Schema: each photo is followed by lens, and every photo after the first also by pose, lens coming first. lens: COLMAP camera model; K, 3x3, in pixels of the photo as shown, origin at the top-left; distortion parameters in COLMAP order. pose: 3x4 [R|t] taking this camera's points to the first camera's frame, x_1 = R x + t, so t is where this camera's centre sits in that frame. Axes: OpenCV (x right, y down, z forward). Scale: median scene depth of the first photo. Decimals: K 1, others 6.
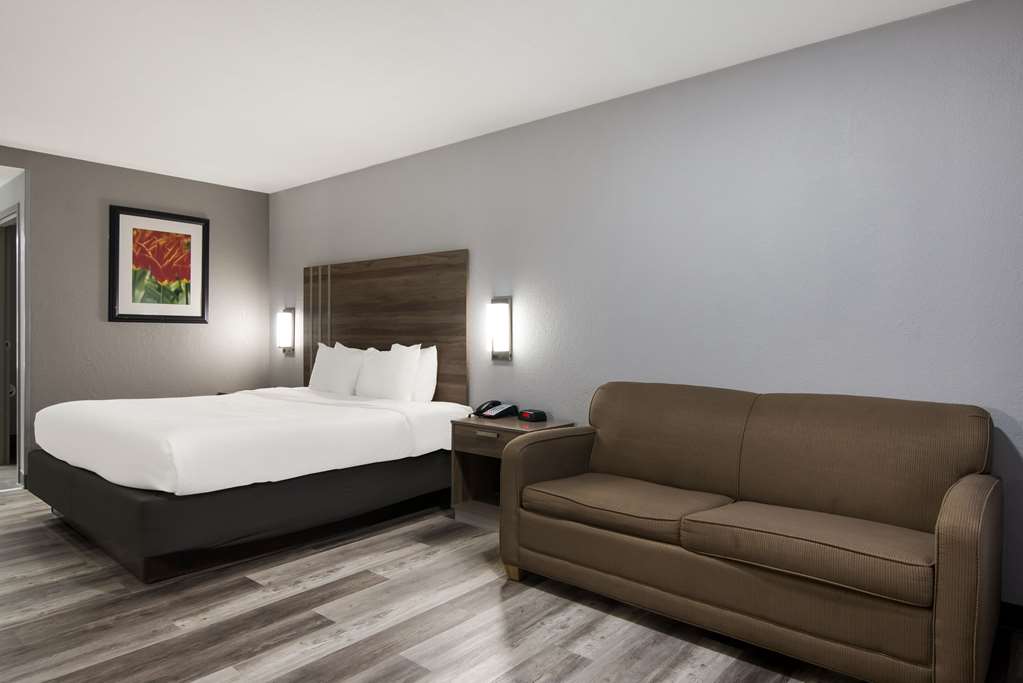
lens RADIAL K [[611.7, 0, 511.5], [0, 611.7, 341.5], [0, 0, 1]] dist [-0.002943, -0.003128]
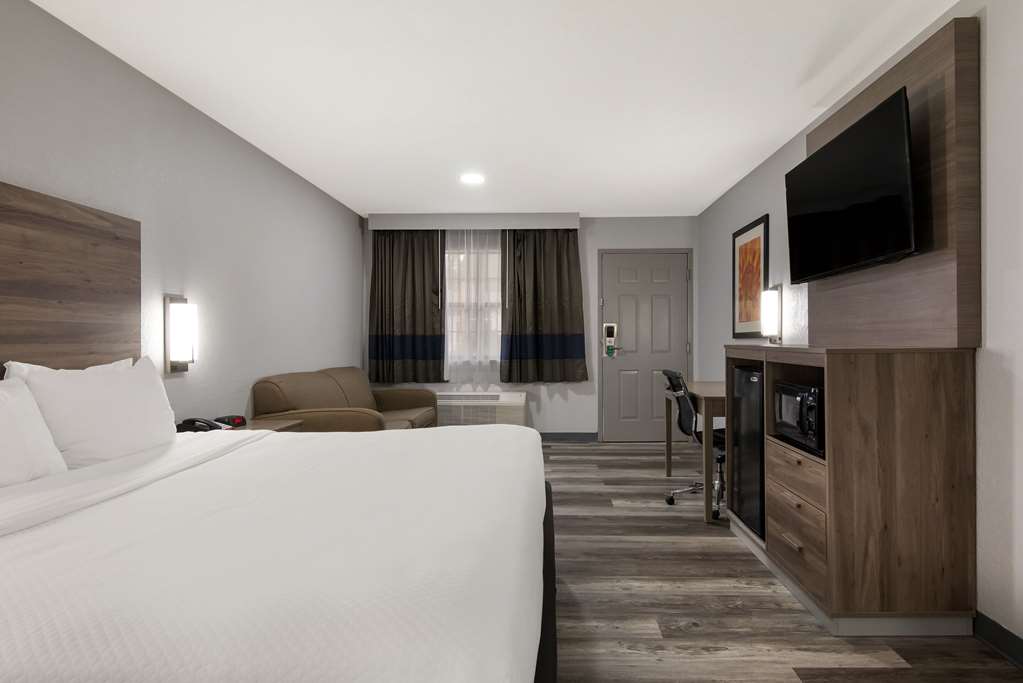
lens RADIAL K [[663.2, 0, 511.5], [0, 663.2, 341.5], [0, 0, 1]] dist [0.000263, -0.000058]
pose [[-0.617322, -0.008634, 0.786664, -1.243614], [0.005286, 0.999872, 0.015122, -0.025535], [-0.786693, 0.013493, -0.617197, 1.468114]]
